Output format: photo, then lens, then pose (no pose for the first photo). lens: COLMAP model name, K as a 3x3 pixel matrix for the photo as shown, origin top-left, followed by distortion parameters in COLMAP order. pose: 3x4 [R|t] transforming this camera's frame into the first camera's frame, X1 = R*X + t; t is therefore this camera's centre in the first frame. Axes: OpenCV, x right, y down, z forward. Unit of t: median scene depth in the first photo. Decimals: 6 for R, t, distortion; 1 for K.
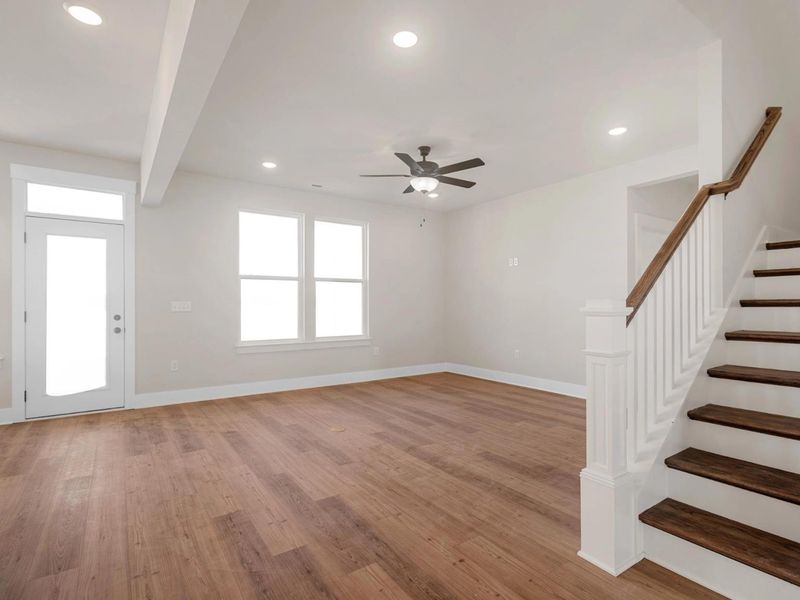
lens RADIAL K [[421.6, 0, 409.6], [0, 421.6, 302.8], [0, 0, 1]] dist [0.017821, -0.000672]
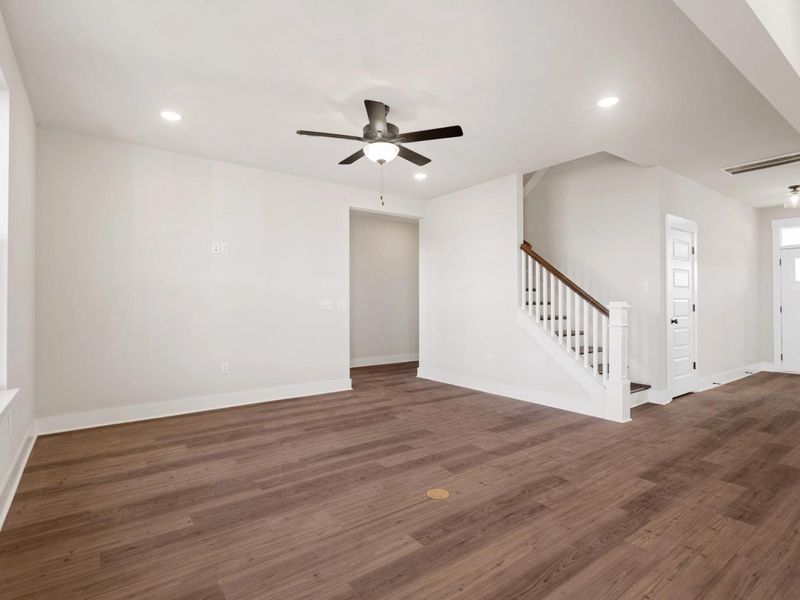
lens RADIAL K [[414.9, 0, 402.1], [0, 414.9, 299.9], [0, 0, 1]] dist [0.017415, -0.008623]
pose [[-0.034612, 0.012144, 0.999327, -0.759470], [-0.004024, 0.999916, -0.012290, 0.006075], [-0.999393, -0.004447, -0.034560, 1.004089]]
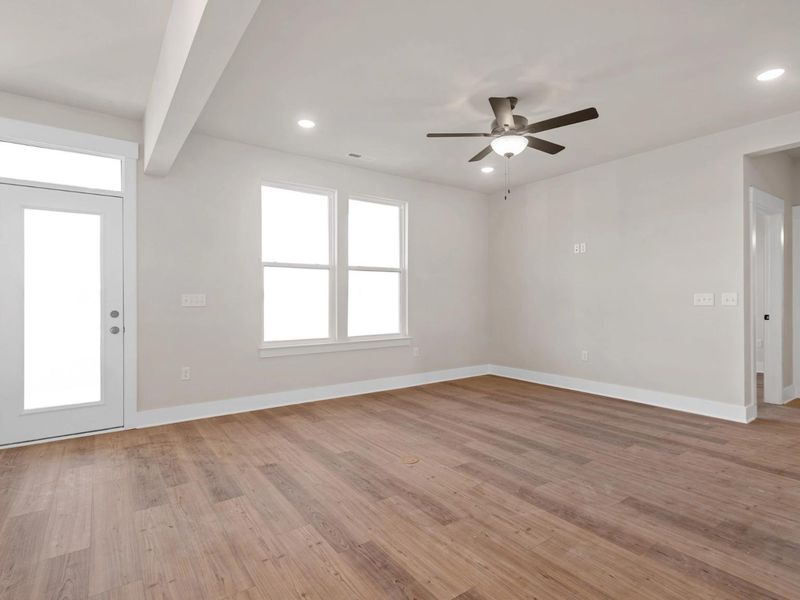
lens RADIAL K [[423.8, 0, 412.0], [0, 423.8, 297.6], [0, 0, 1]] dist [0.014295, -0.001626]
pose [[0.999643, 0.000156, 0.026714, -0.171381], [-0.000220, 0.999997, 0.002398, 0.001972], [-0.026713, -0.002403, 0.999640, 0.210588]]
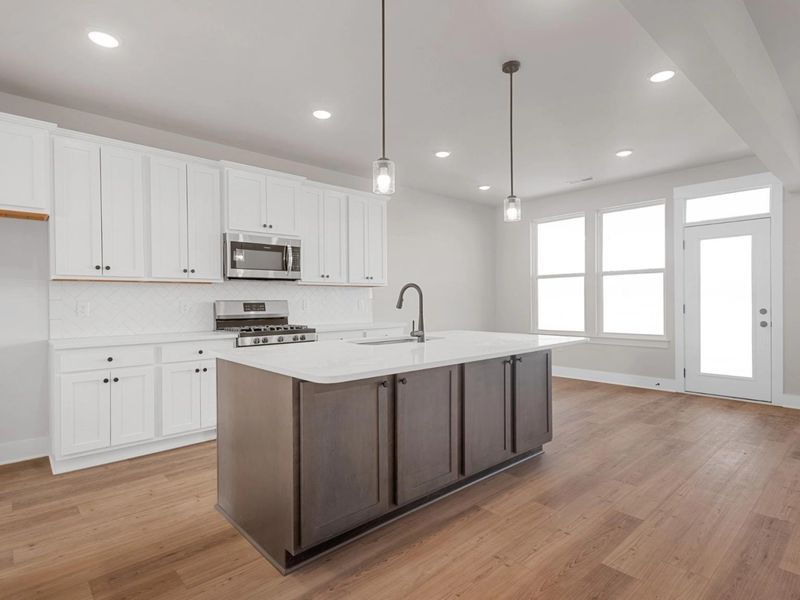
lens RADIAL K [[434.6, 0, 400.0], [0, 434.6, 303.5], [0, 0, 1]] dist [0.014075, -0.000494]
pose [[0.128944, 0.006325, -0.991632, 0.250594], [0.014035, 0.999868, 0.008202, -0.005092], [0.991553, -0.014975, 0.128838, 0.022410]]
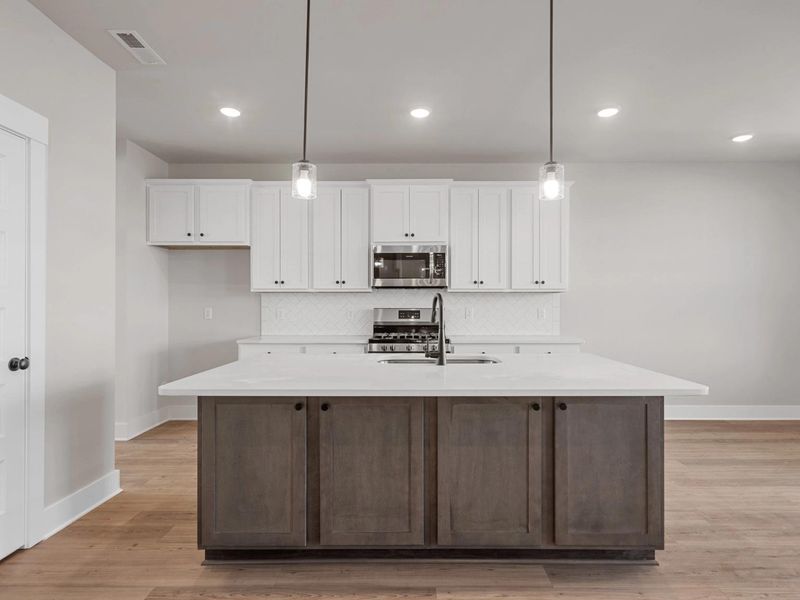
lens RADIAL K [[442.8, 0, 399.2], [0, 442.8, 306.8], [0, 0, 1]] dist [0.001452, -0.002971]
pose [[-0.578401, 0.005115, -0.815737, 0.066956], [0.006697, 0.999976, 0.001522, -0.014214], [0.815725, -0.004583, -0.578421, 0.434804]]
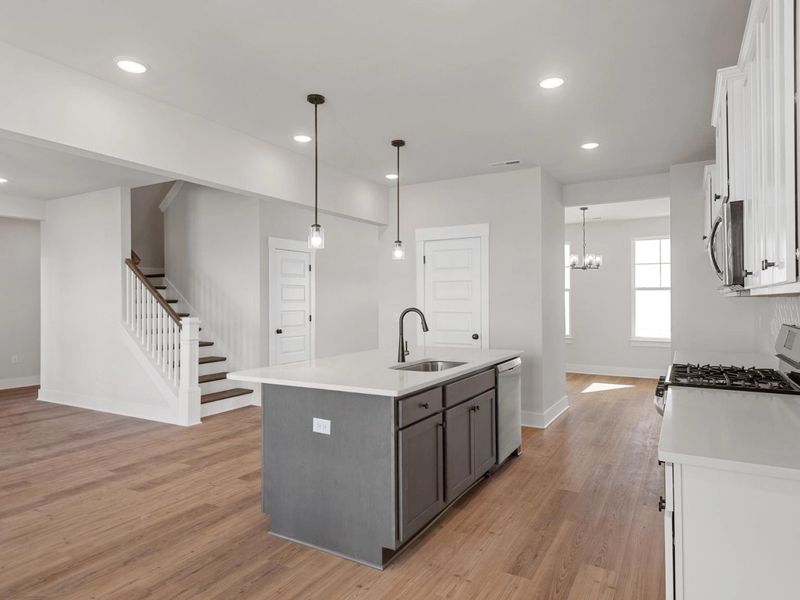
lens RADIAL K [[486.1, 0, 400.0], [0, 486.1, 300.0], [0, 0, 1]] dist [0.022415, -0.001842]
pose [[-0.426743, 0.010460, 0.904312, -1.187968], [0.003491, 0.999945, -0.009919, -0.035149], [-0.904366, -0.001076, -0.426756, 0.505969]]
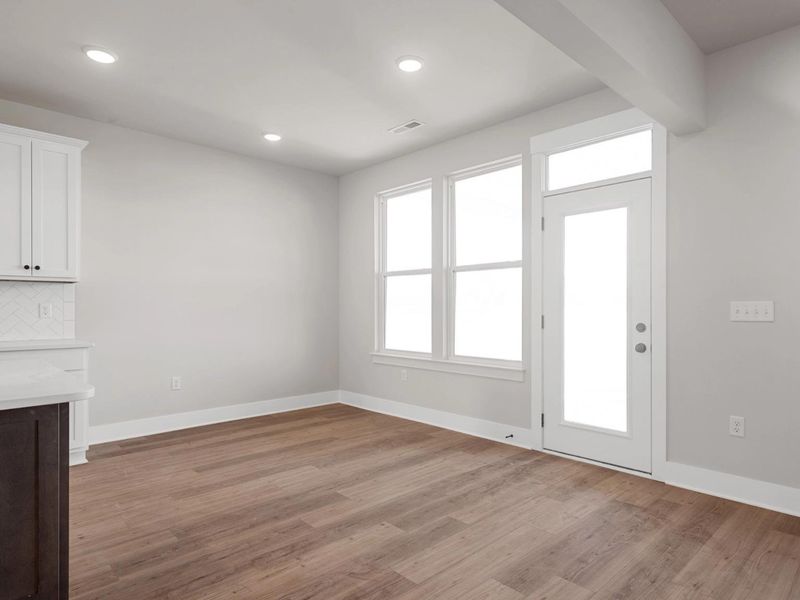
lens RADIAL K [[477.7, 0, 403.4], [0, 477.7, 308.6], [0, 0, 1]] dist [0.012477, -0.003297]
pose [[0.152634, 0.003216, -0.988277, -0.047472], [0.003697, 0.999986, 0.003826, 0.002708], [0.988276, -0.004237, 0.152620, 0.607083]]
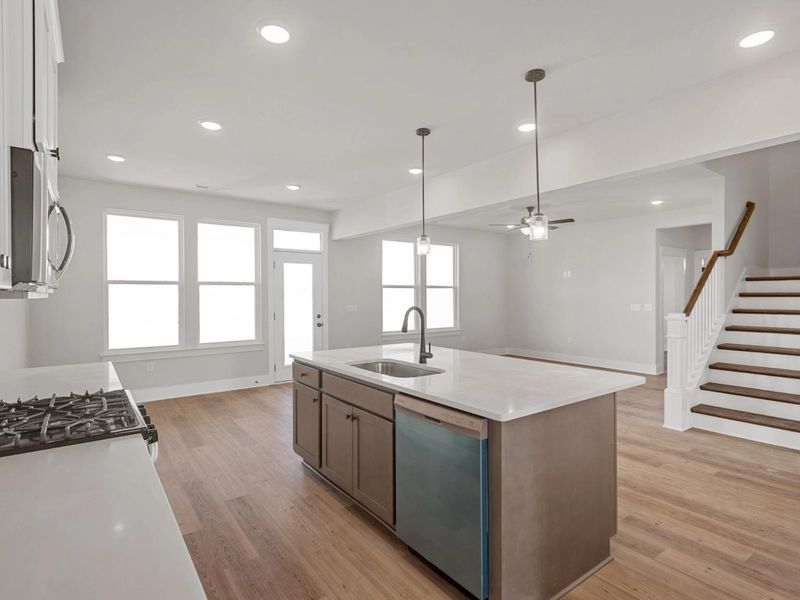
lens RADIAL K [[426.5, 0, 413.4], [0, 426.5, 297.4], [0, 0, 1]] dist [0.040176, -0.000588]
pose [[0.998819, -0.000592, 0.048578, -0.478529], [0.000041, 0.999936, 0.011331, -0.053835], [-0.048581, -0.011315, 0.998755, -0.563276]]
